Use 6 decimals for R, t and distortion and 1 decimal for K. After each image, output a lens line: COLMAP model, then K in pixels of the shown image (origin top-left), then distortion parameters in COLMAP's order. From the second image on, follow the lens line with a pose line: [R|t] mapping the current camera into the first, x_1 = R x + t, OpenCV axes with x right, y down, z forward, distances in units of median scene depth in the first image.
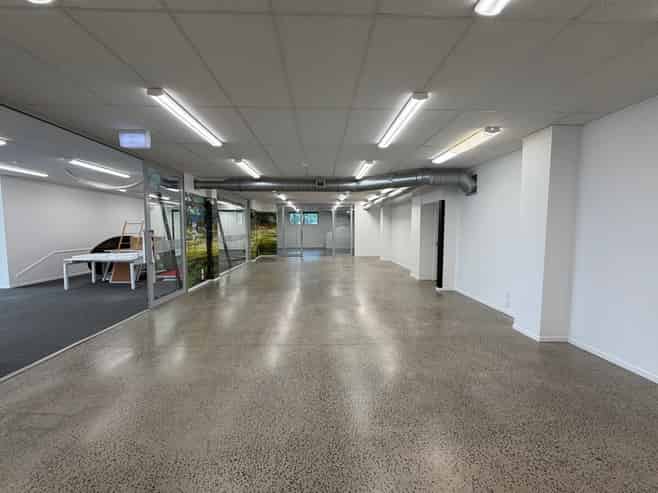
lens RADIAL K [[262.7, 0, 325.5], [0, 262.7, 244.6], [0, 0, 1]] dist [-0.004647, -0.000596]
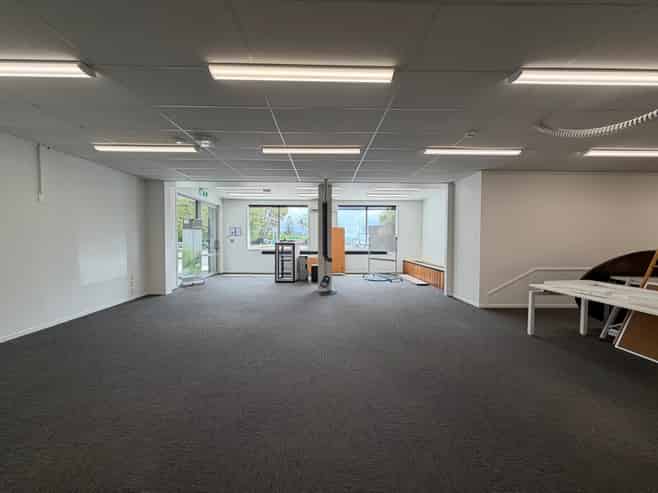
lens RADIAL K [[262.7, 0, 326.1], [0, 262.7, 245.4], [0, 0, 1]] dist [-0.004647, -0.000596]
pose [[-0.005846, 0.031077, -0.999500, -0.341012], [-0.068201, 0.997177, 0.031404, -0.017642], [0.997654, 0.068350, -0.003710, 0.450247]]
